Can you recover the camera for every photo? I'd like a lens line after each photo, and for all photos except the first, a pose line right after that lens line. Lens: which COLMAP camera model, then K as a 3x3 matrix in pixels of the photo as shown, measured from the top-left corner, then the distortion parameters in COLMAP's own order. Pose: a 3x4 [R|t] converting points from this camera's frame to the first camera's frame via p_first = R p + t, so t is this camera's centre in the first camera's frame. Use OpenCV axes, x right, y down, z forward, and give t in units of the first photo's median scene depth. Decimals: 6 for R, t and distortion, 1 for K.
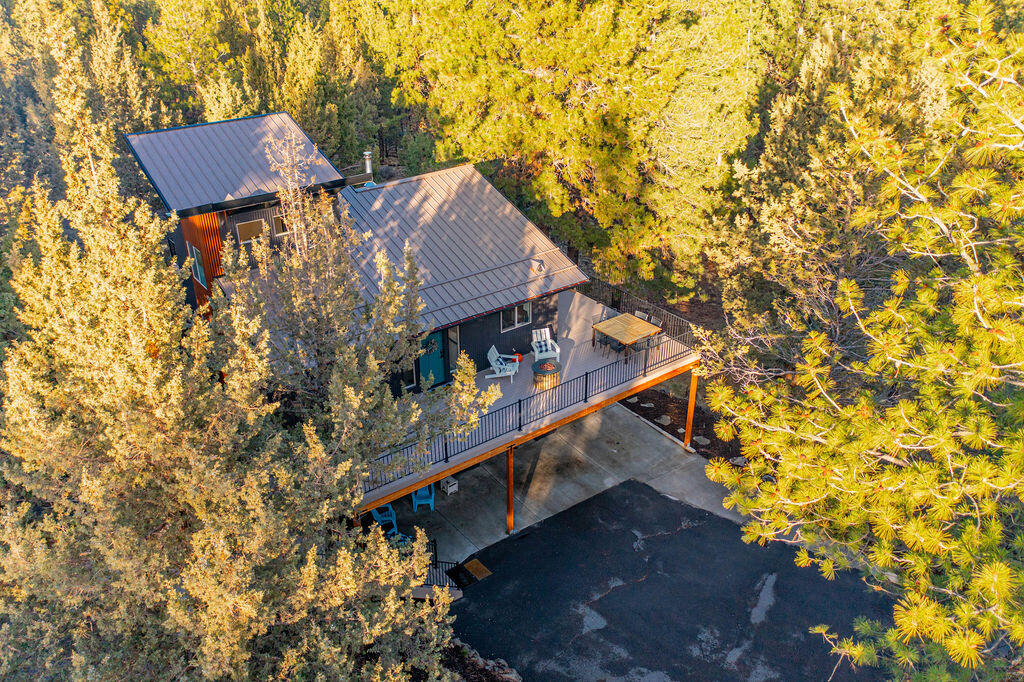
lens RADIAL K [[813.4, 0, 512.0], [0, 813.4, 341.0], [0, 0, 1]] dist [0.006441, -0.015408]
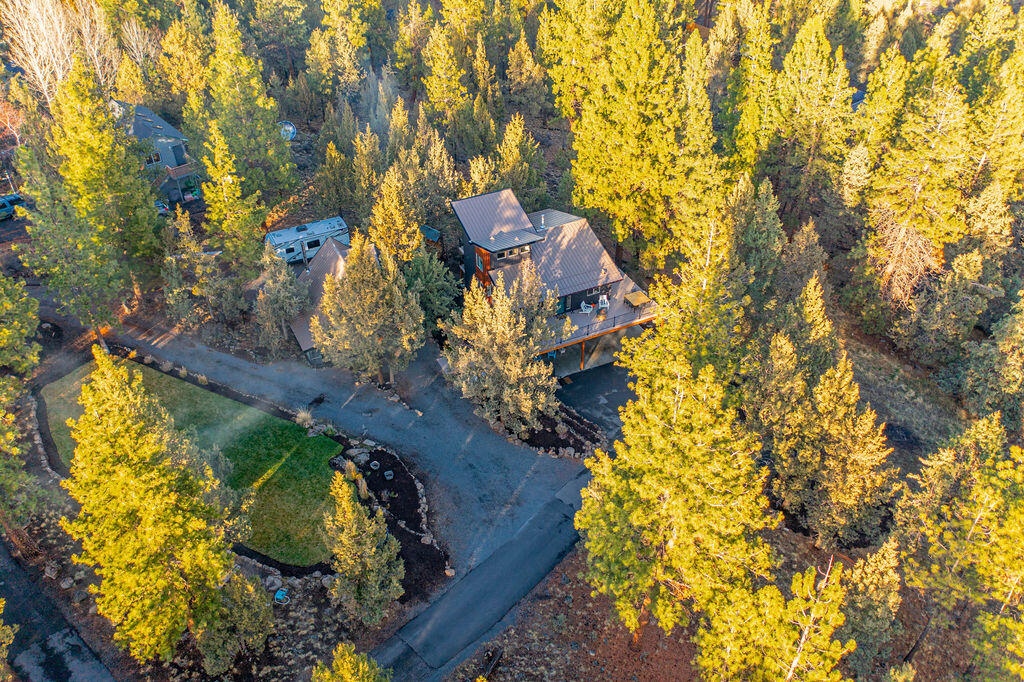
lens RADIAL K [[813.4, 0, 512.0], [0, 813.4, 341.0], [0, 0, 1]] dist [0.006441, -0.015408]
pose [[0.981891, 0.117144, -0.148888, 0.155525], [-0.088575, 0.978586, 0.185805, -0.331787], [0.167465, -0.169252, 0.971241, -1.602666]]
